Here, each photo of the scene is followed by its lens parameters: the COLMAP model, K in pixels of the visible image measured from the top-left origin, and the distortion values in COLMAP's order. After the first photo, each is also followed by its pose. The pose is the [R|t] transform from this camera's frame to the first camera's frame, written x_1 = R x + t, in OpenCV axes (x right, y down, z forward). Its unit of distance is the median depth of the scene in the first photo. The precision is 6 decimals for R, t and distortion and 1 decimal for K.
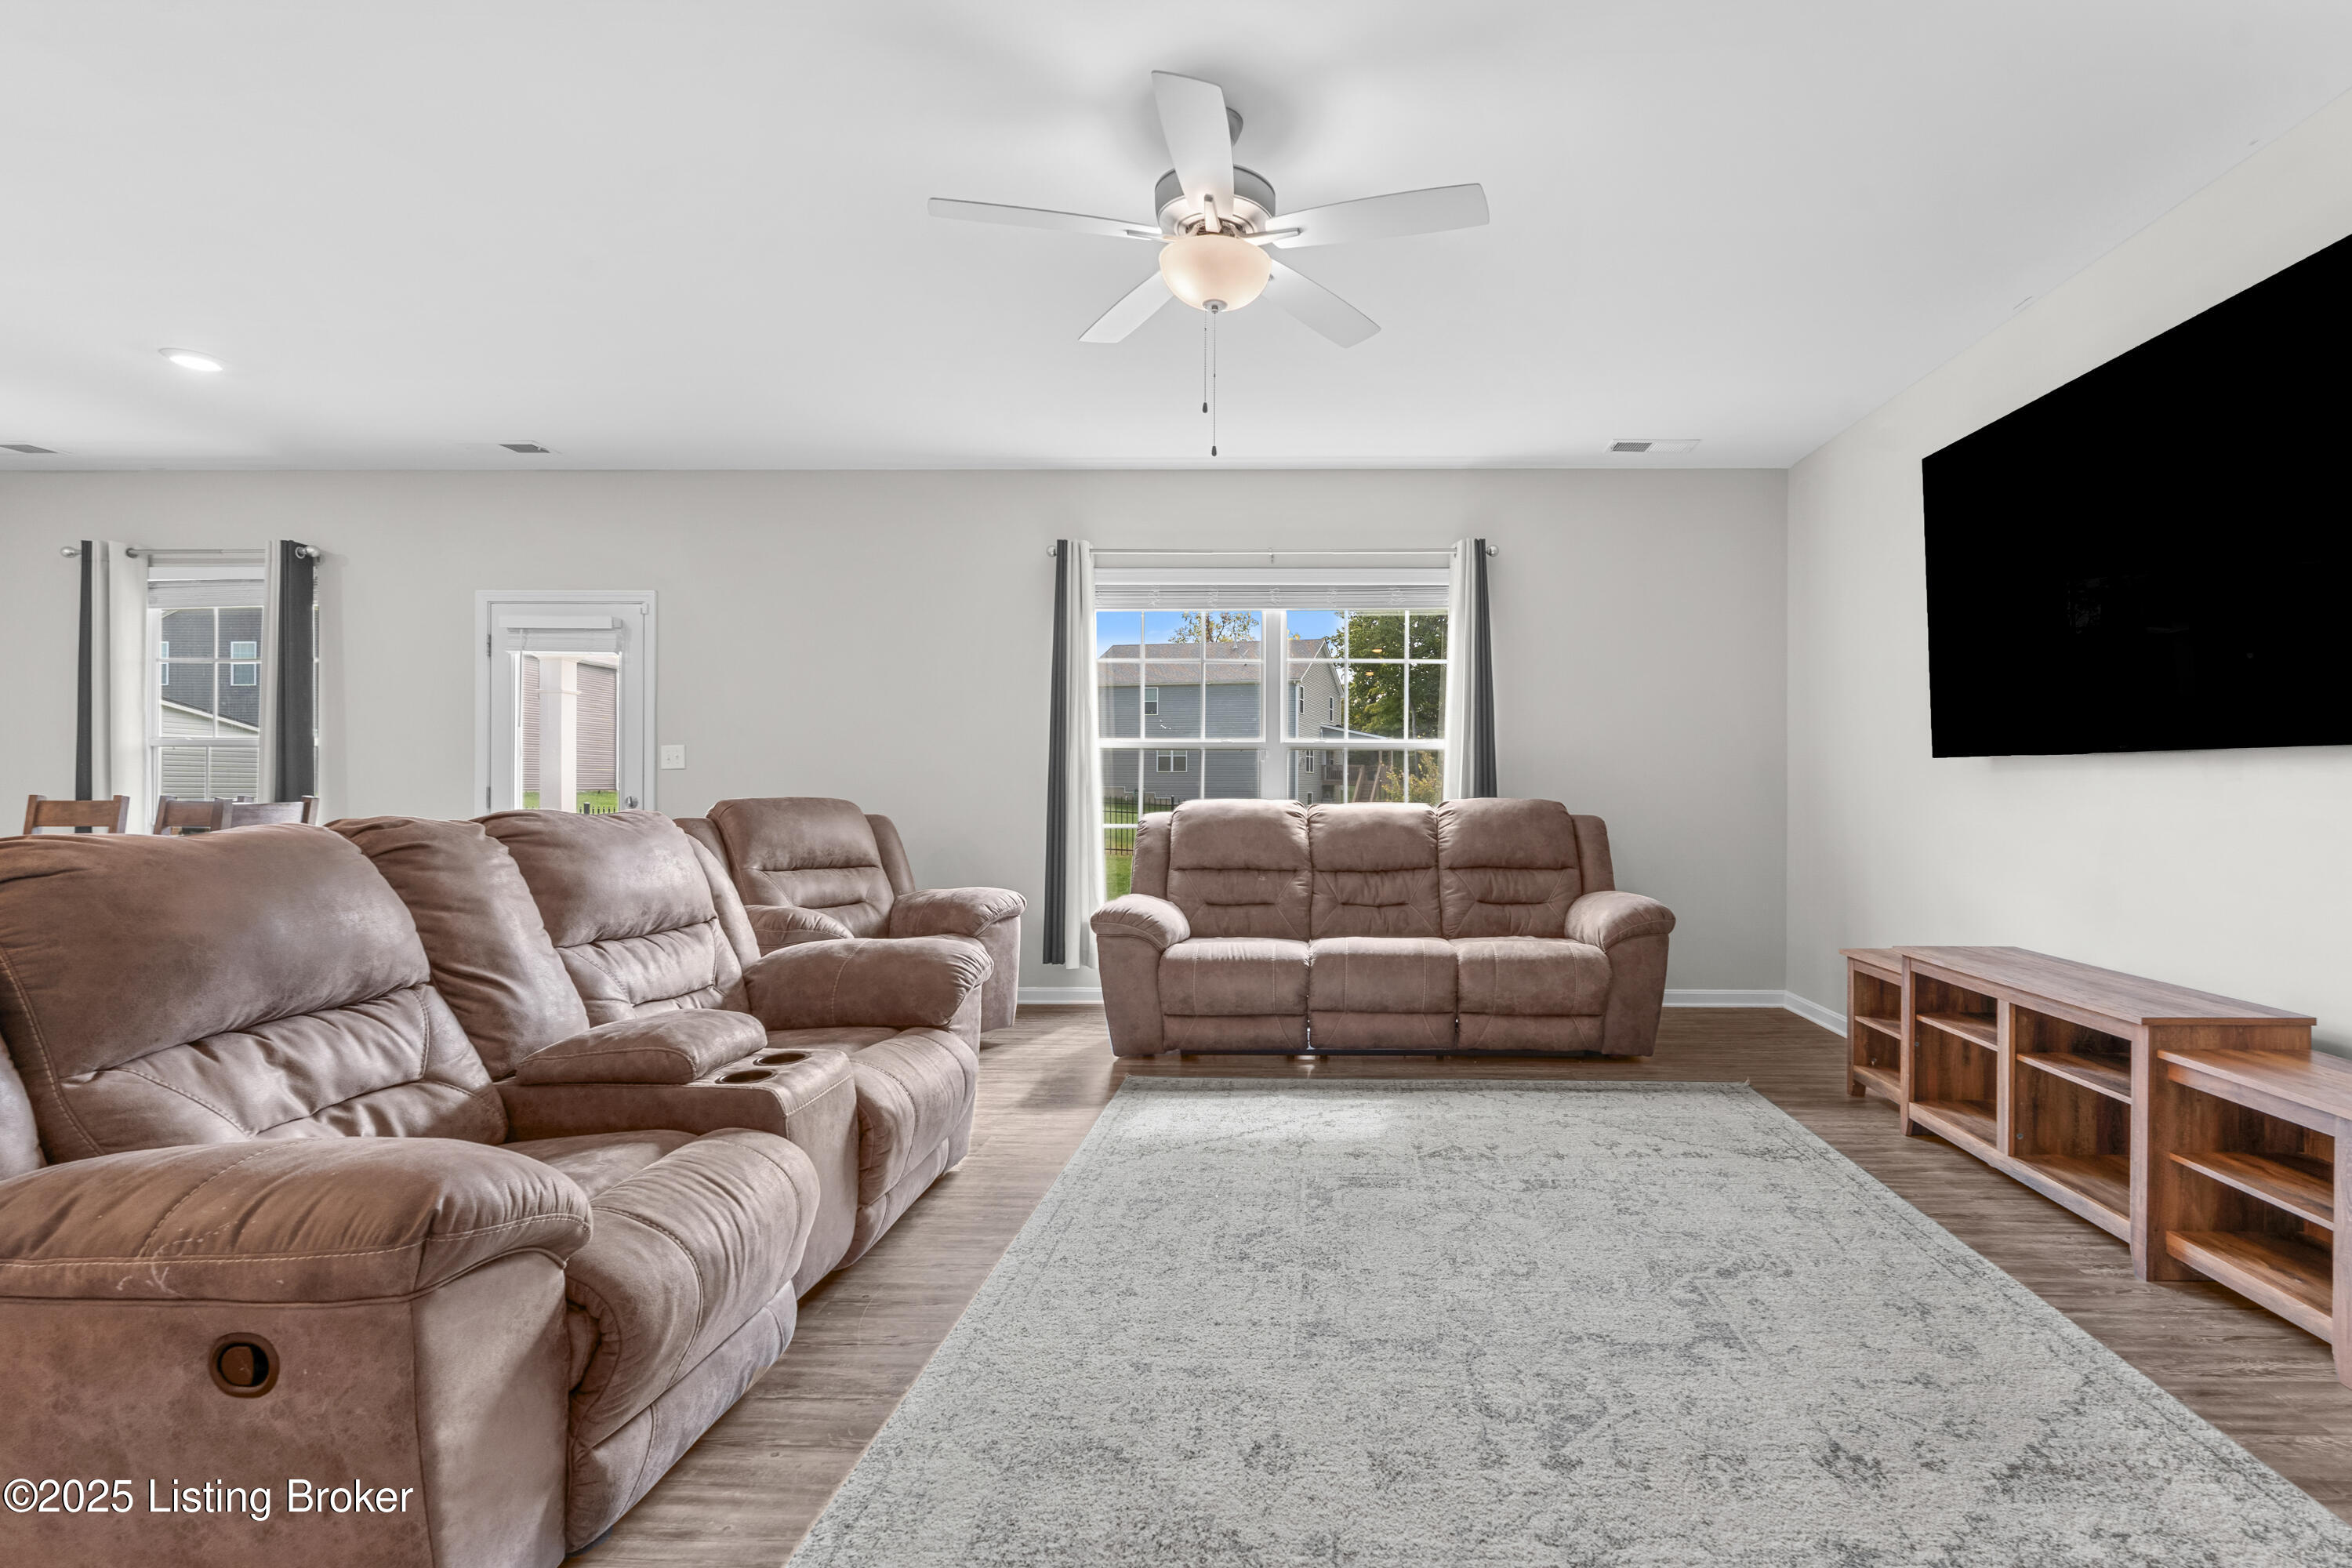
lens RADIAL K [[1052.4, 0, 1290.4], [0, 1052.4, 791.4], [0, 0, 1]] dist [-0.005119, 0.000818]
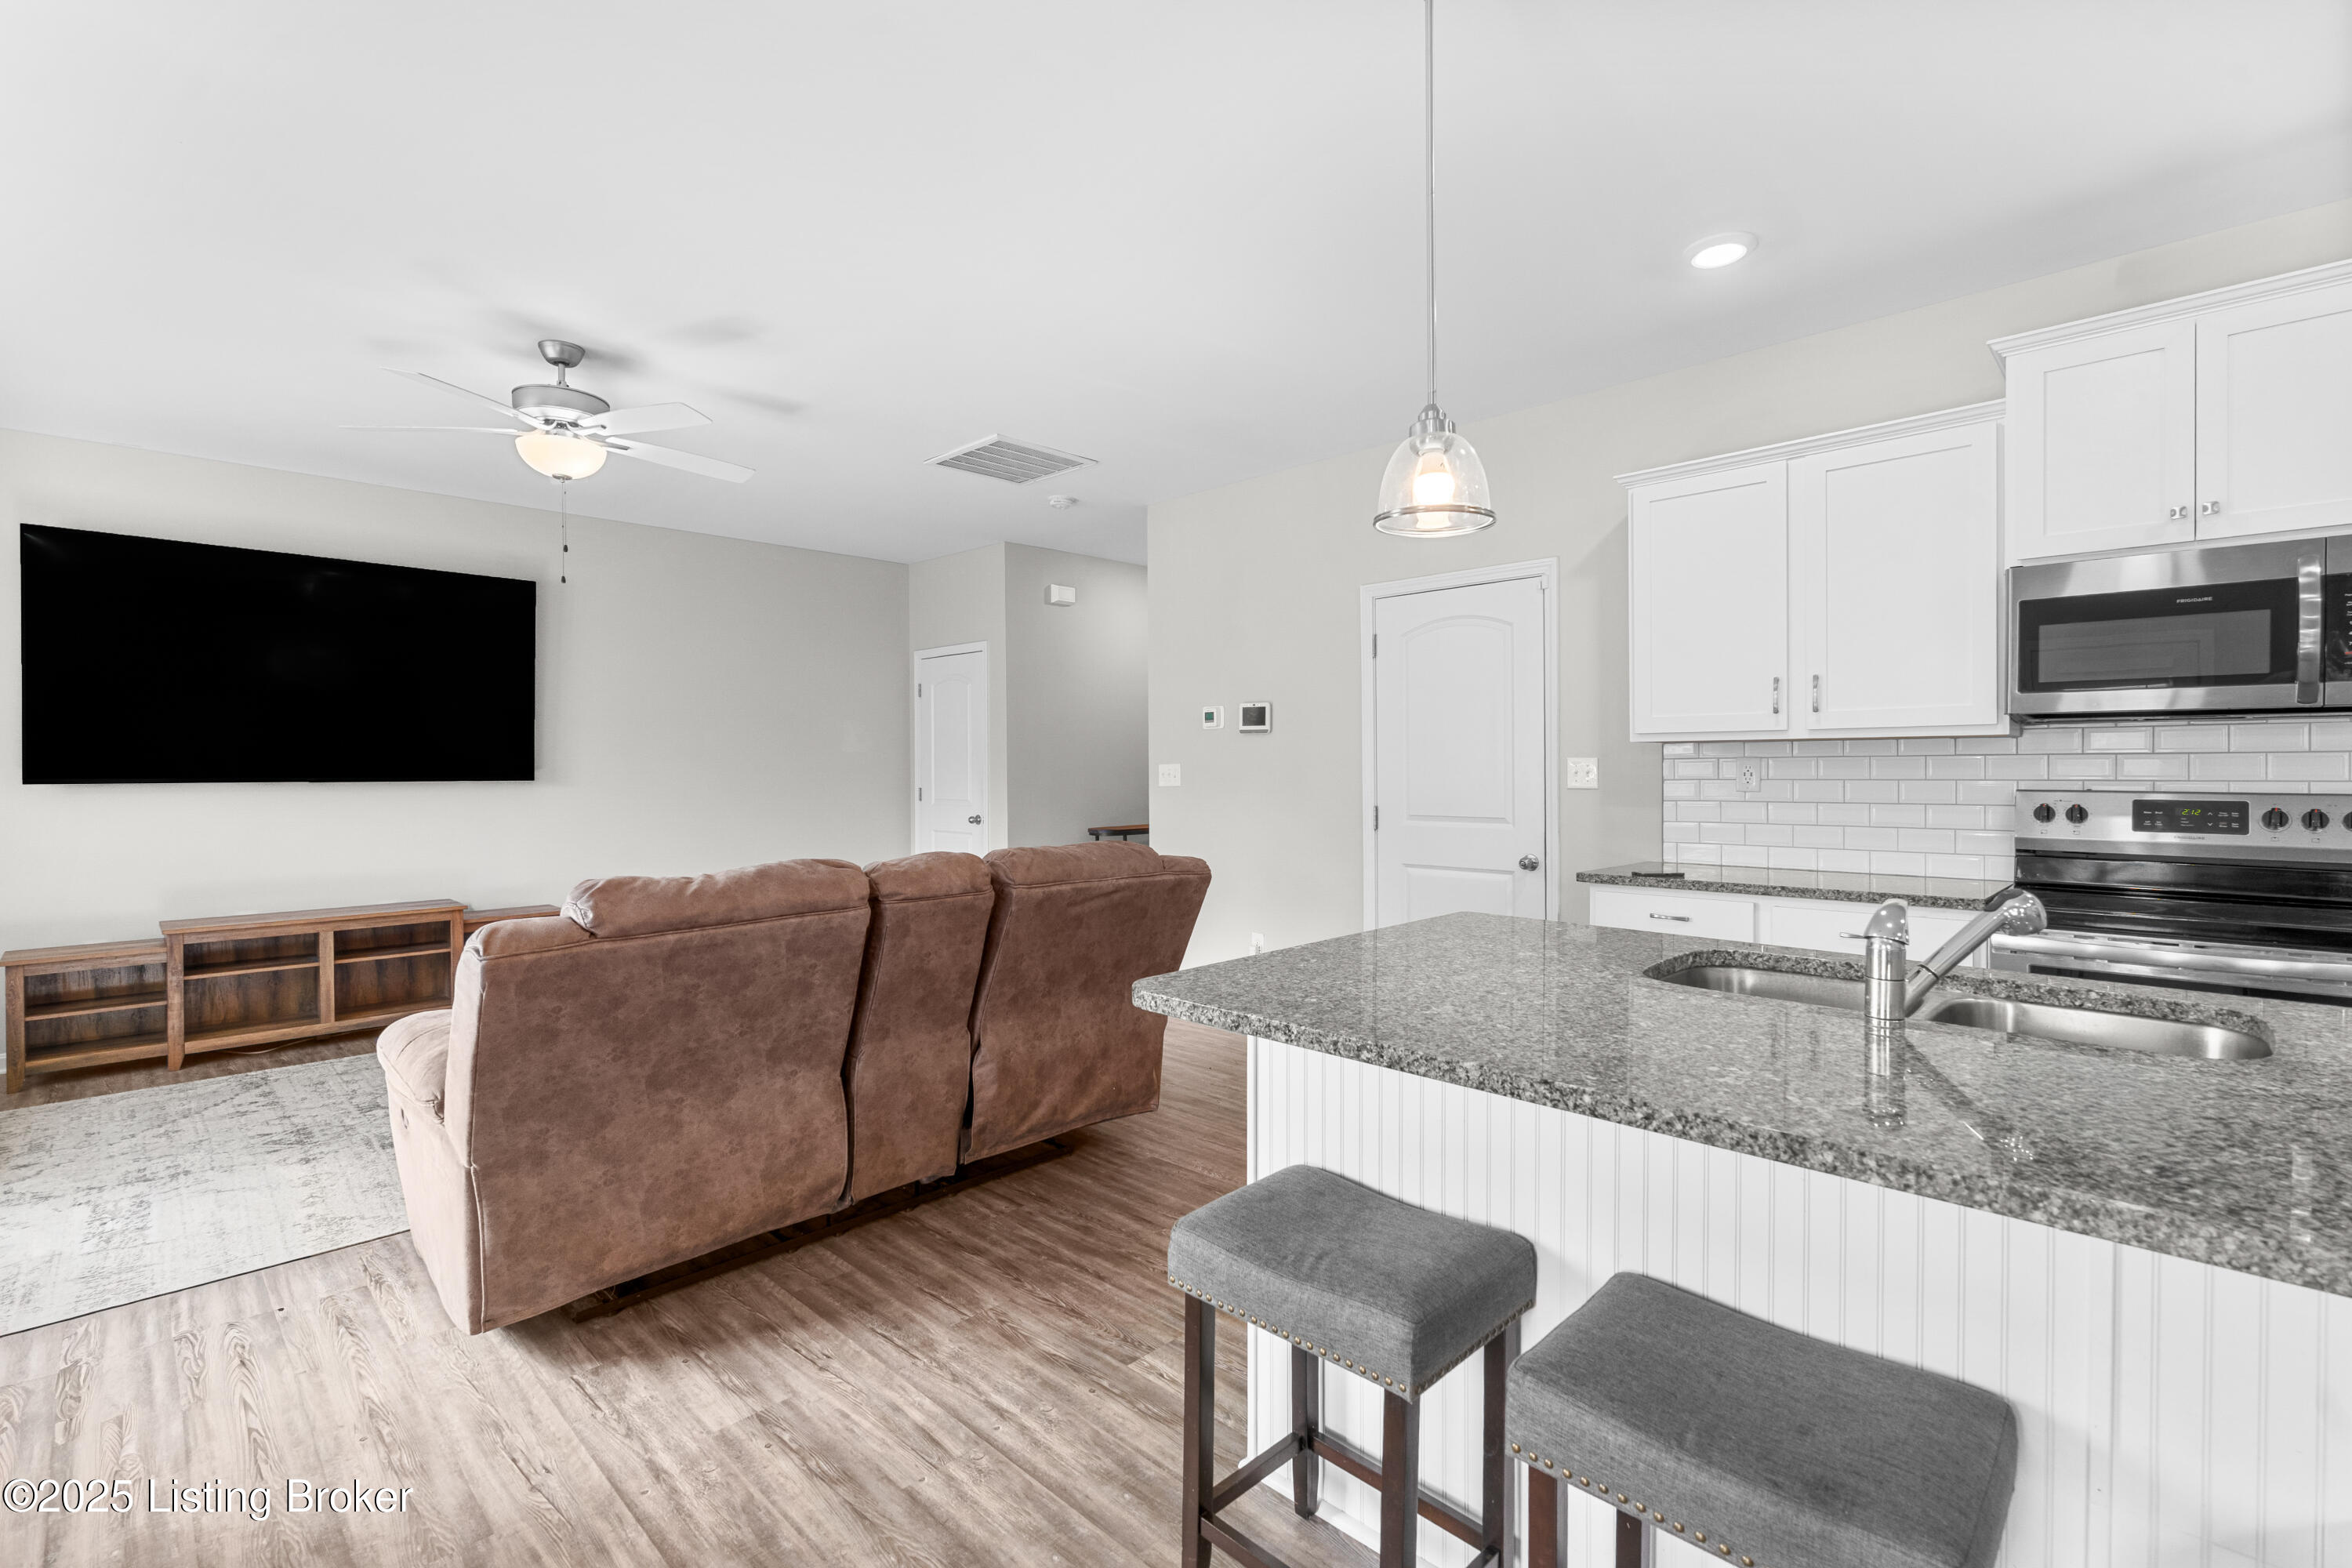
lens RADIAL K [[1052.4, 0, 1184.5], [0, 1052.4, 775.0], [0, 0, 1]] dist [-0.005119, 0.000818]
pose [[-0.738278, -0.005248, 0.674476, -1.230141], [0.007928, 0.999833, 0.016458, -0.055301], [-0.674449, 0.017498, -0.738114, 1.099048]]
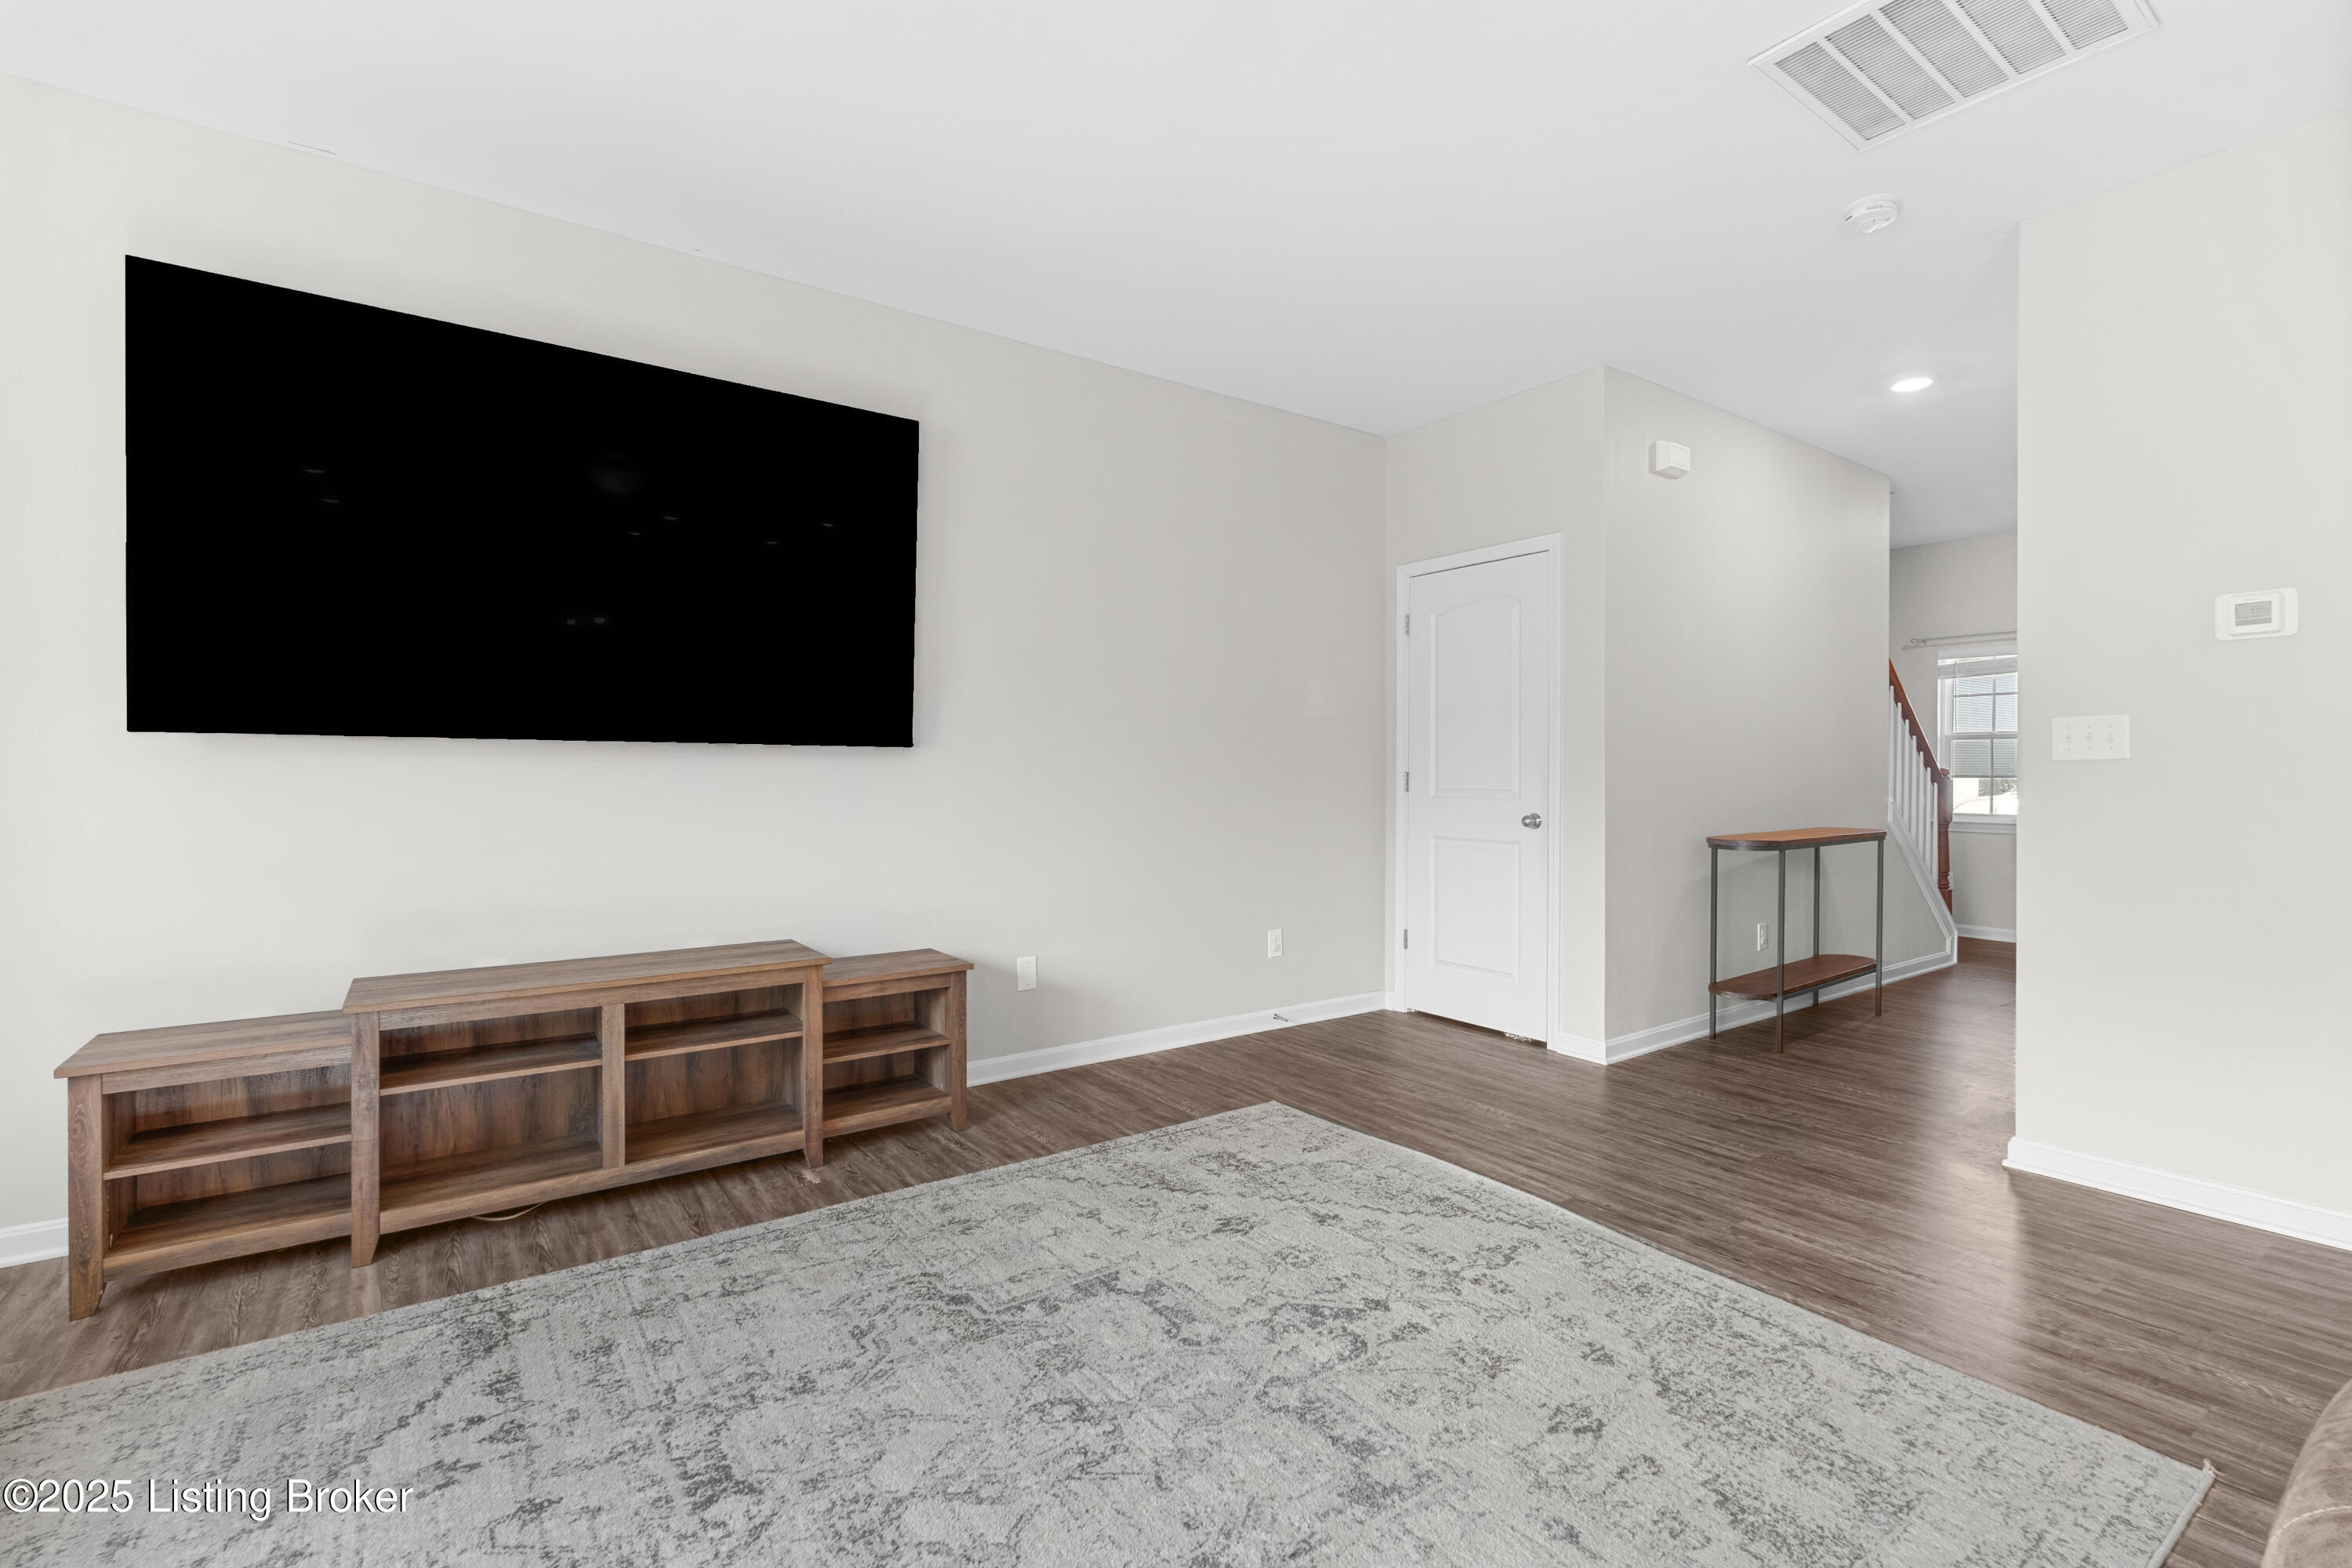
lens RADIAL K [[1052.4, 0, 1181.6], [0, 1052.4, 774.4], [0, 0, 1]] dist [-0.005119, 0.000818]
pose [[-0.597904, -0.008498, 0.801523, -0.308347], [0.003368, 0.999908, 0.013114, -0.012333], [-0.801561, 0.010541, -0.597821, 0.966128]]
